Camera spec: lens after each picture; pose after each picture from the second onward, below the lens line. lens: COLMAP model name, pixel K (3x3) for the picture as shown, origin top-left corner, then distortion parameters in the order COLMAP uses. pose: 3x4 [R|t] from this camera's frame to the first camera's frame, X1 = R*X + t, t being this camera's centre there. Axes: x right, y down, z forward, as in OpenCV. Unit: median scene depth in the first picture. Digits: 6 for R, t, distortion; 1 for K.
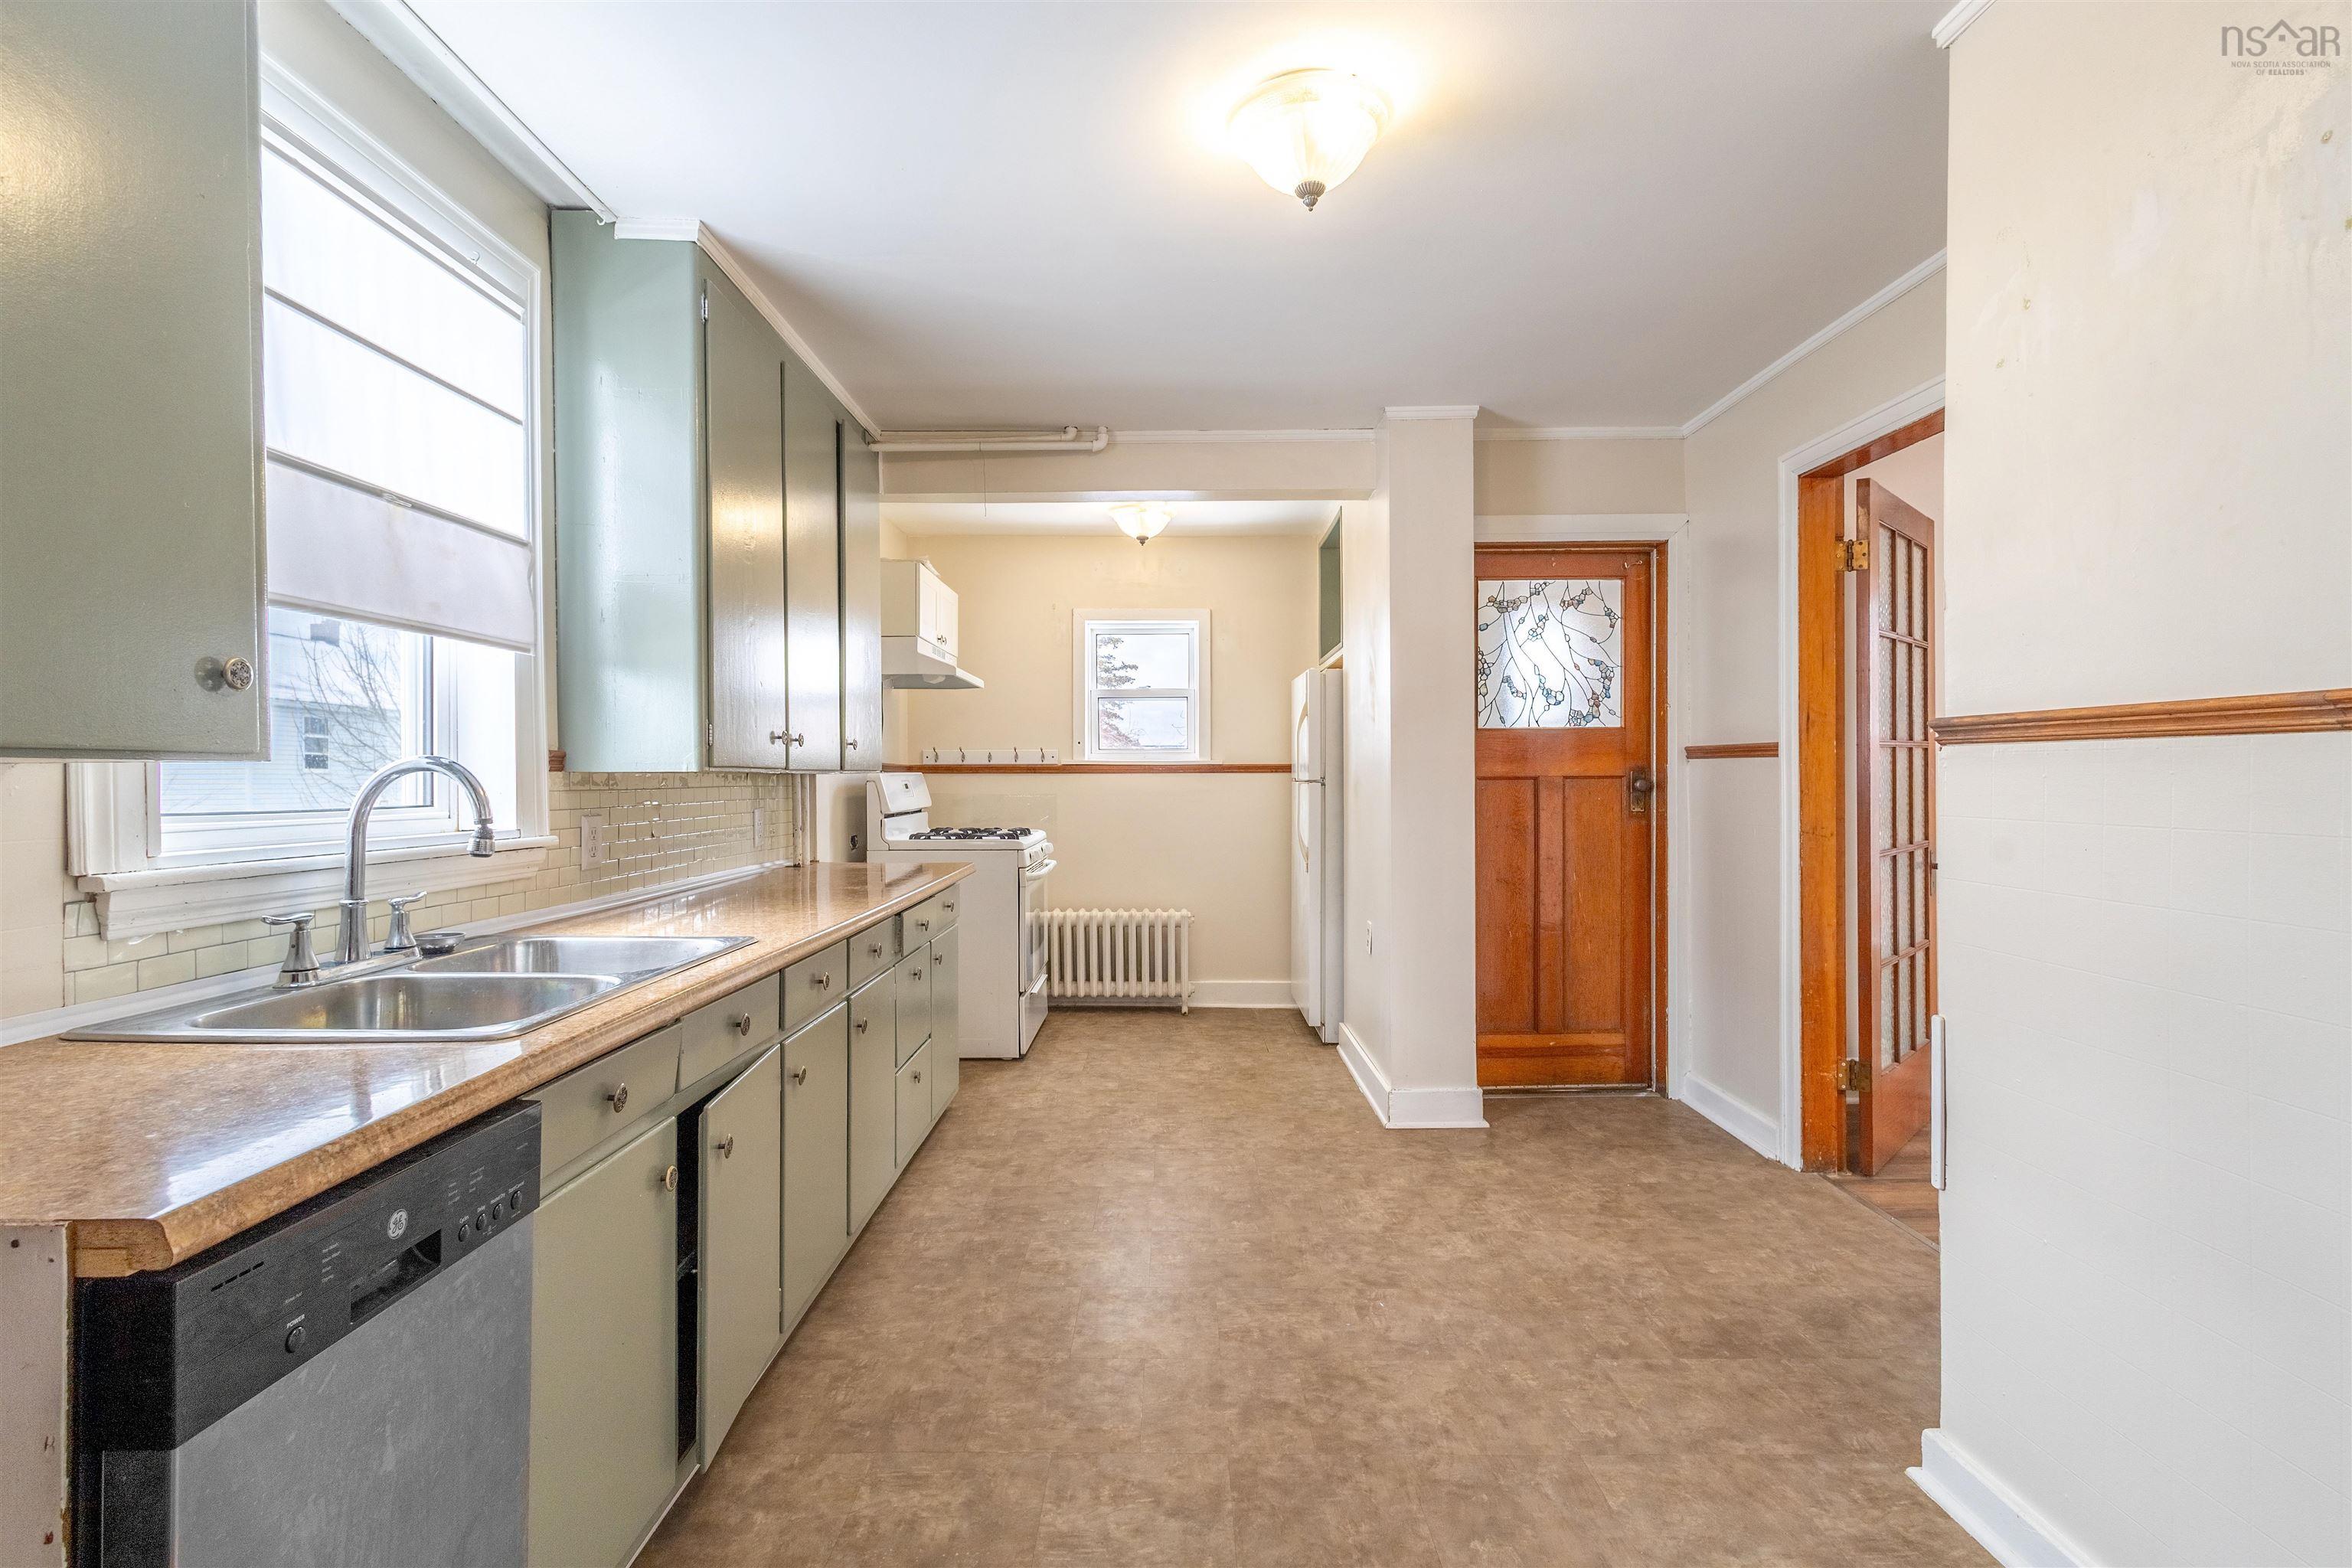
lens RADIAL K [[1084.9, 0, 1172.4], [0, 1084.9, 776.9], [0, 0, 1]] dist [0.013566, -0.004039]
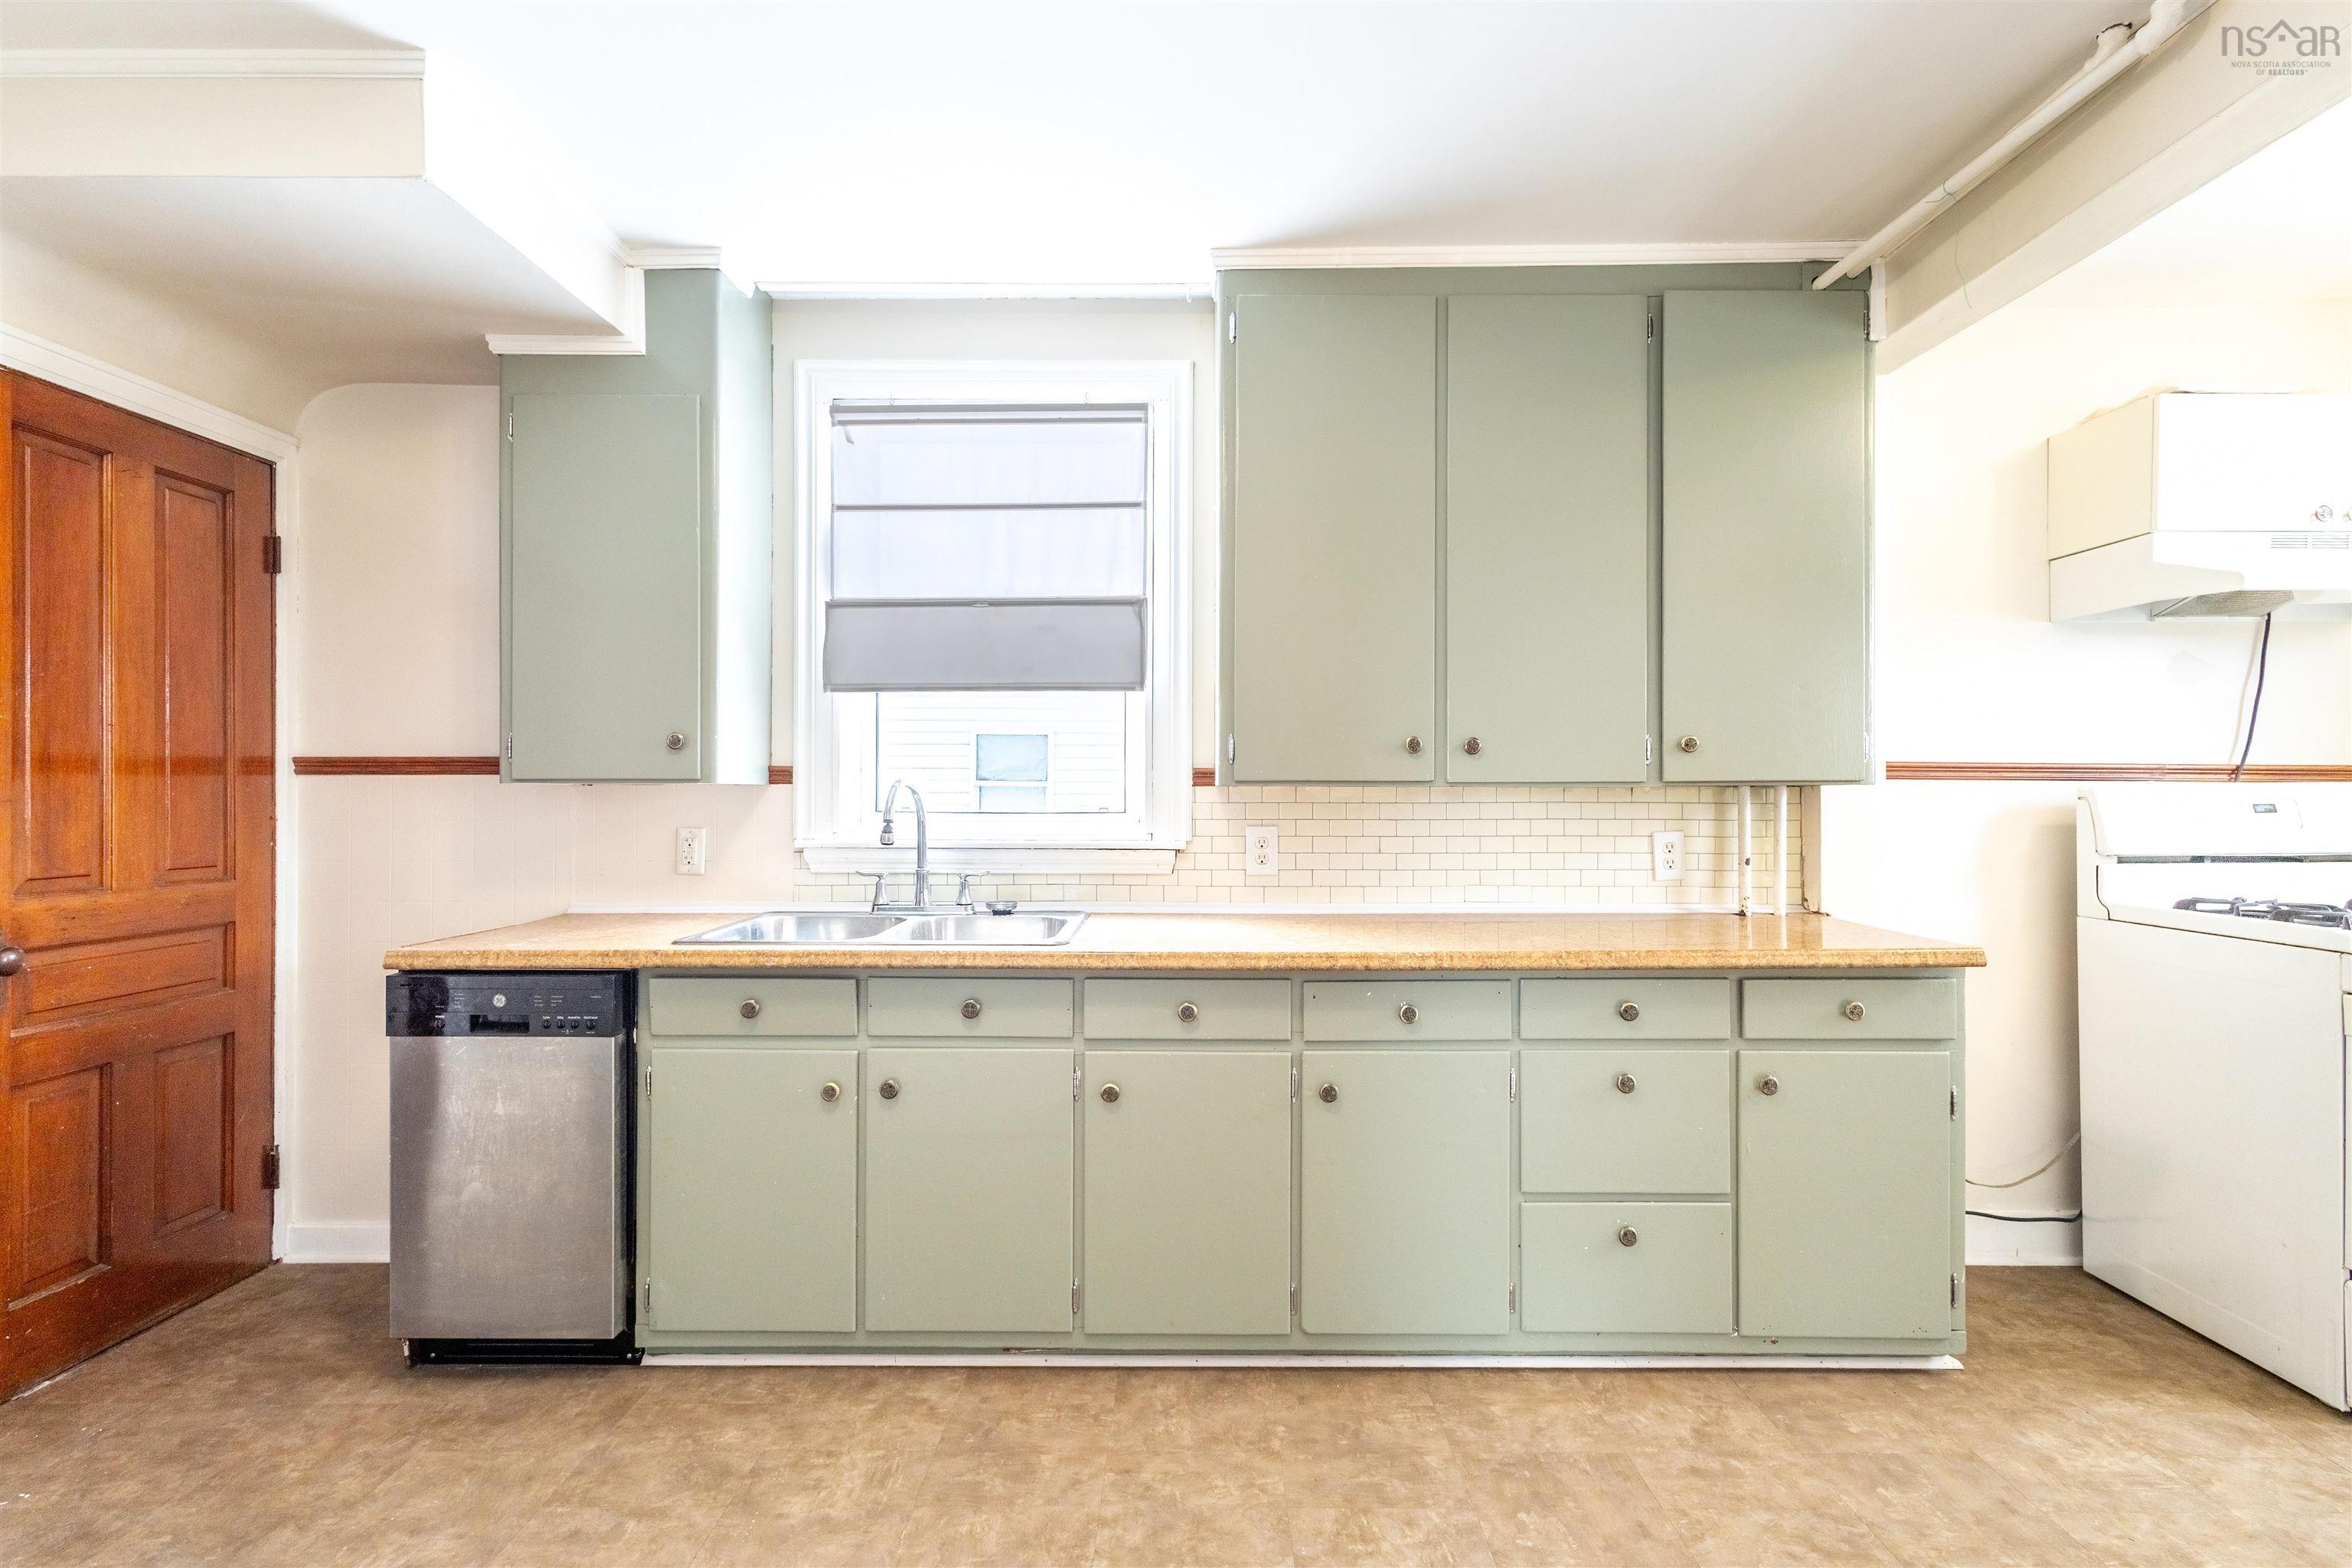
lens RADIAL K [[1084.9, 0, 1168.8], [0, 1084.9, 800.7], [0, 0, 1]] dist [0.013566, -0.004039]
pose [[0.001878, 0.006387, -0.999978, 0.581169], [-0.001696, 0.999978, 0.006383, 0.001943], [0.999997, 0.001684, 0.001889, 0.944542]]
